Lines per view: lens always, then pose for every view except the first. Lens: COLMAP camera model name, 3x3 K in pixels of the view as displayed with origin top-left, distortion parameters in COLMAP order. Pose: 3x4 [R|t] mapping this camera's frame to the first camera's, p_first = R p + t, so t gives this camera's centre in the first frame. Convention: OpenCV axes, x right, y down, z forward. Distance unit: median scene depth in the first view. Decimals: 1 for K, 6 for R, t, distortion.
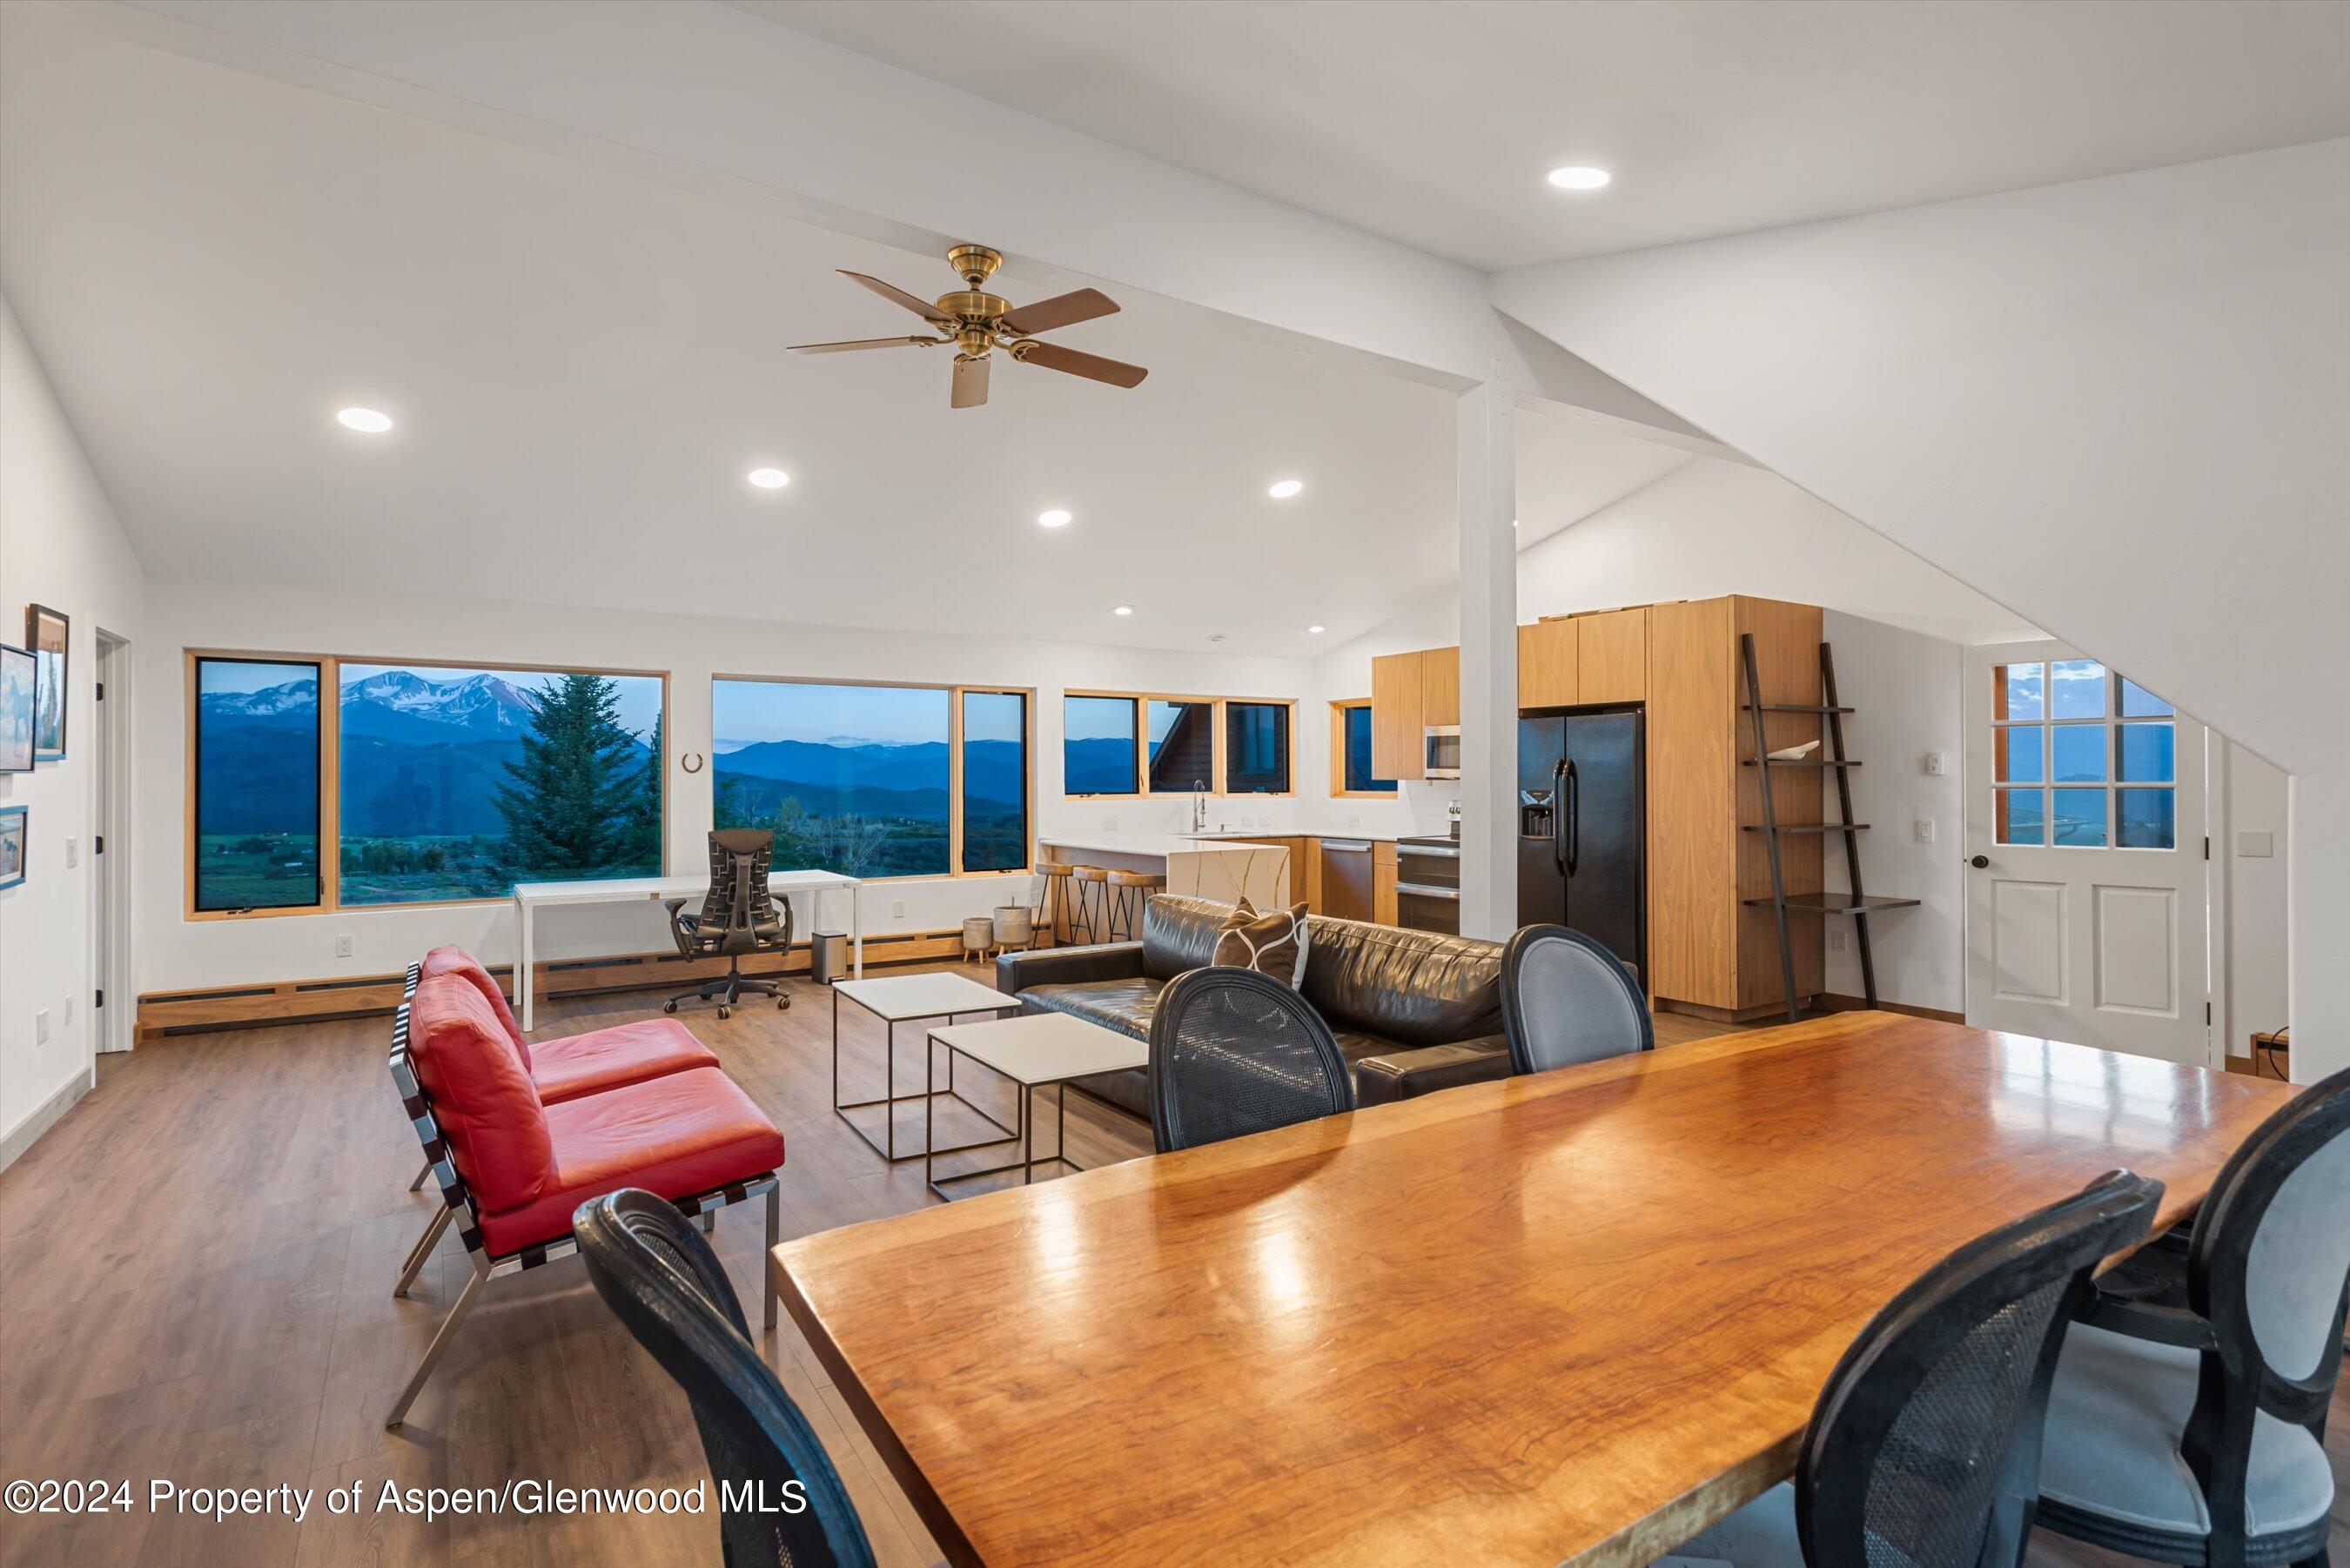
lens RADIAL K [[1133.7, 0, 1184.2], [0, 1133.7, 776.3], [0, 0, 1]] dist [0.001045, -0.000043]
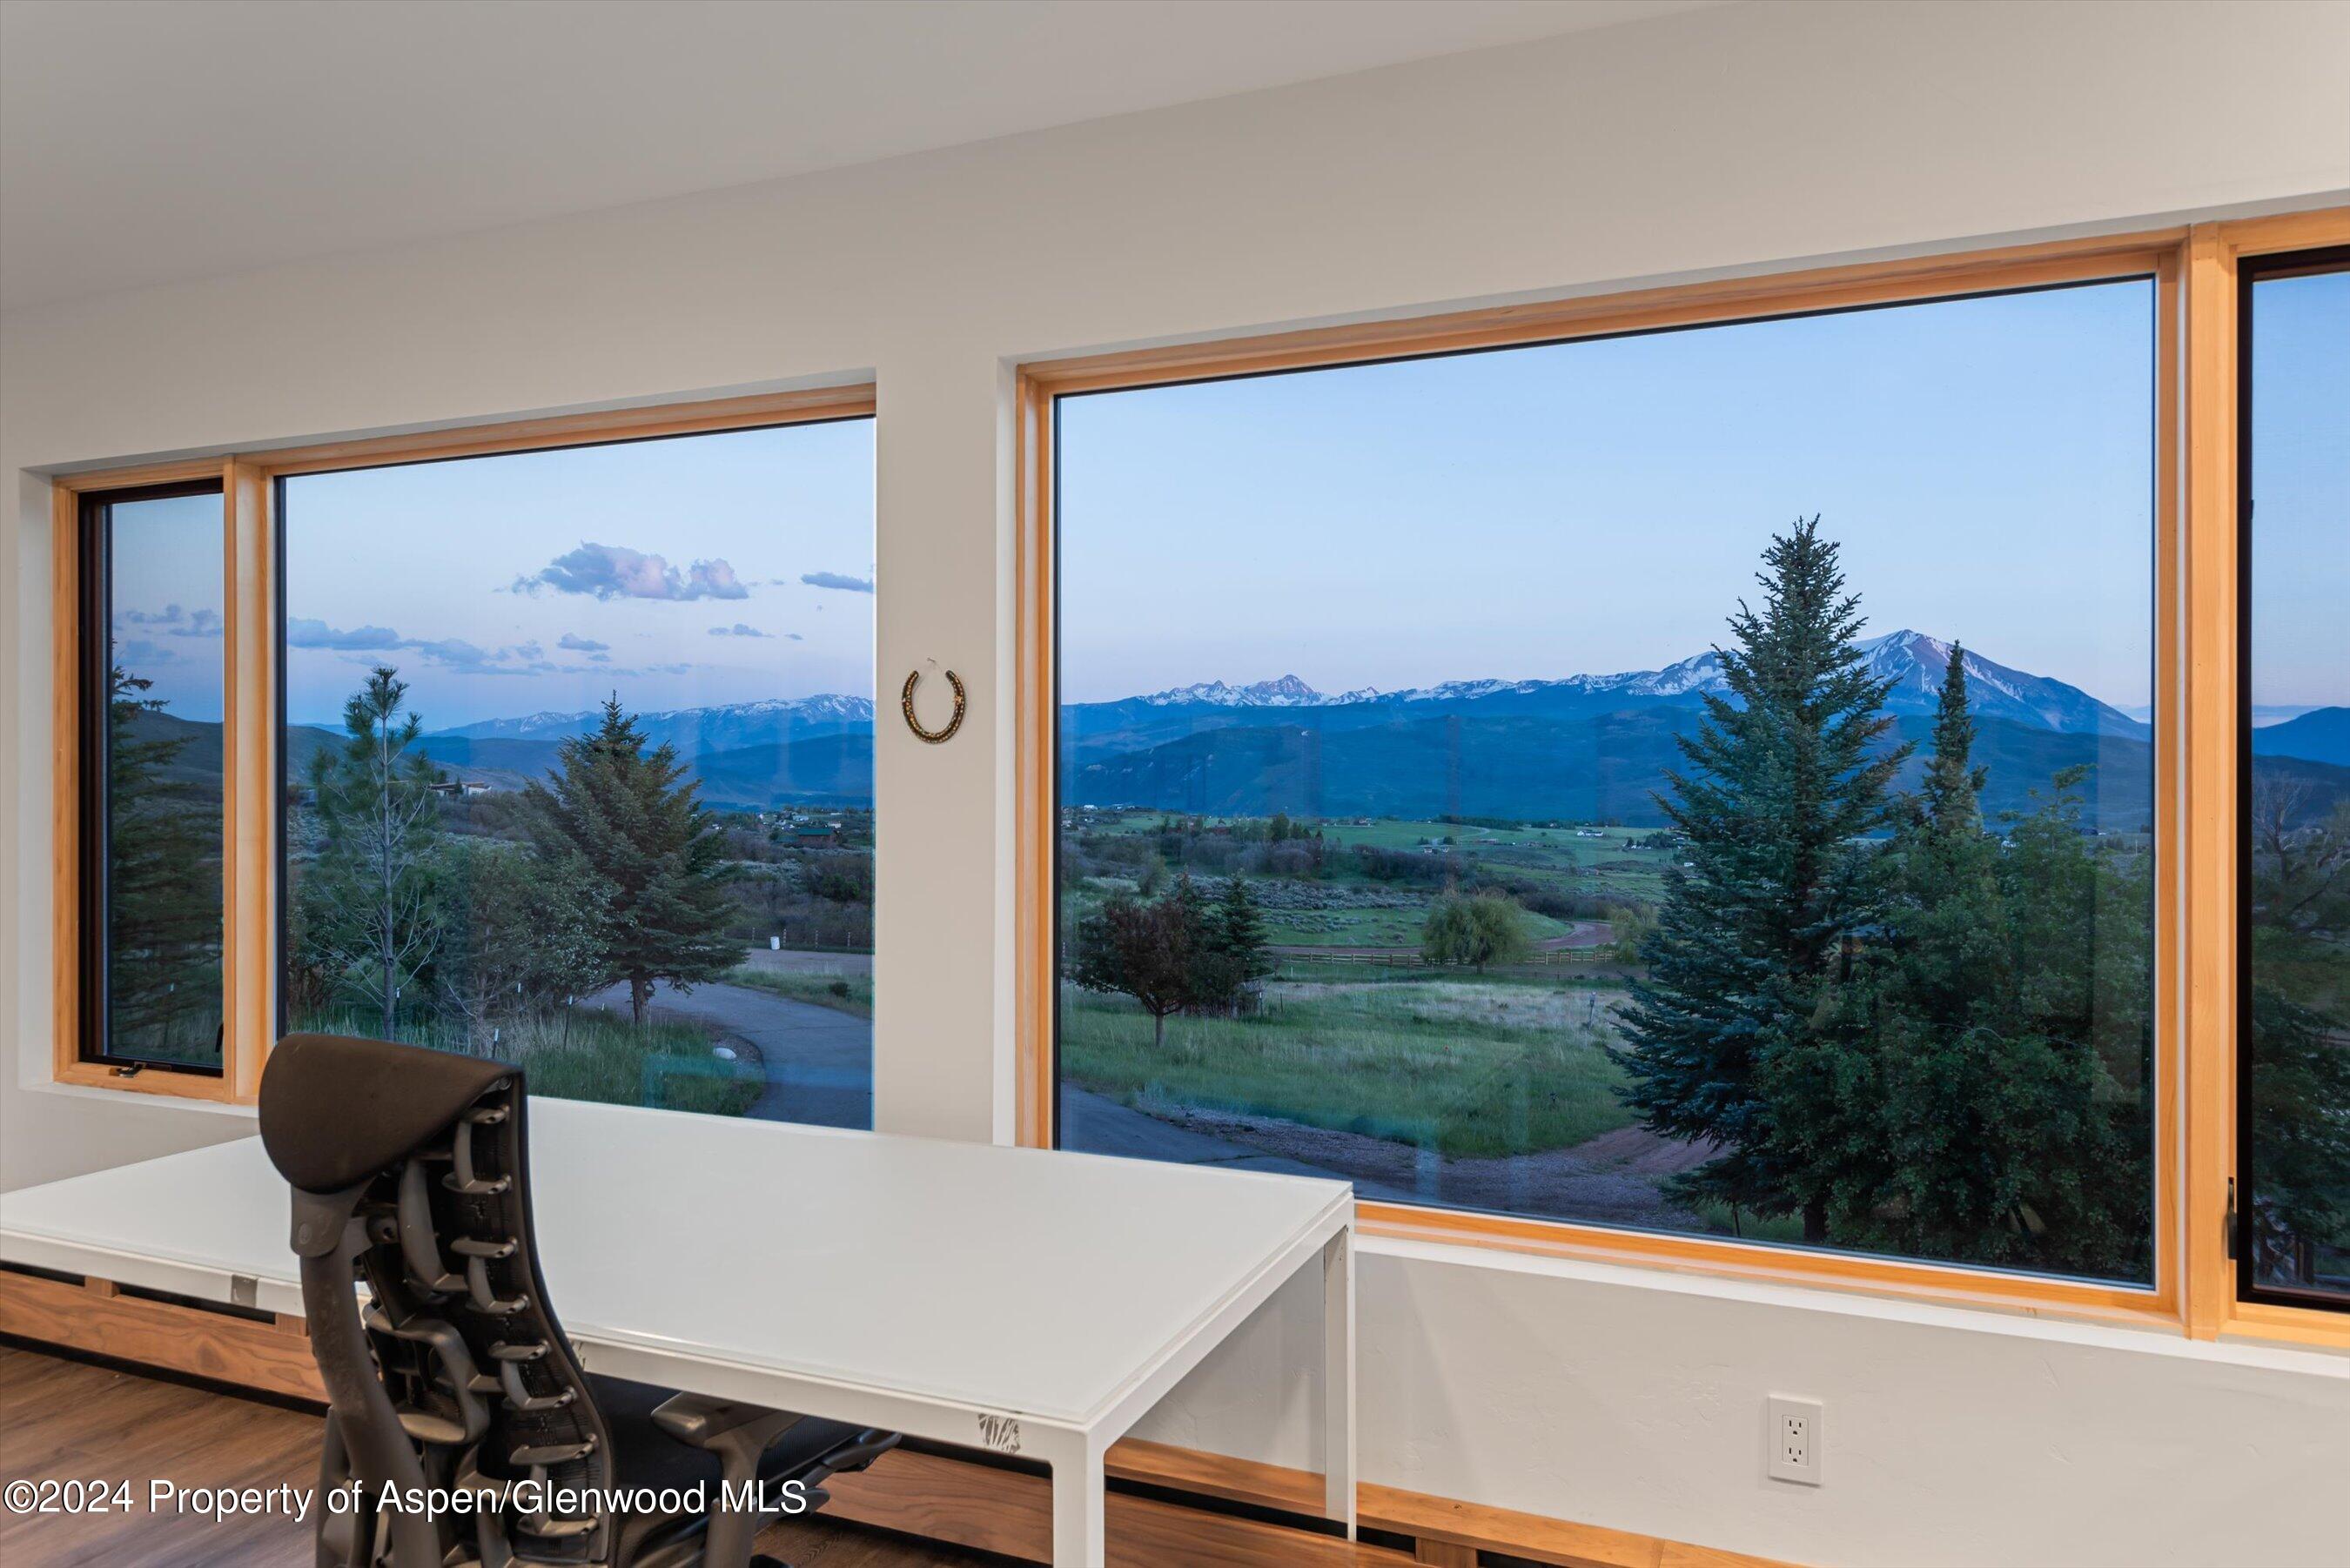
lens RADIAL K [[1538.7, 0, 1166.2], [0, 1538.7, 778.2], [0, 0, 1]] dist [0.020854, -0.003055]
pose [[0.540519, 0.006020, -0.841310, -0.086081], [0.002725, 0.999957, 0.008906, 0.001541], [0.841327, -0.007106, 0.540480, 0.752872]]
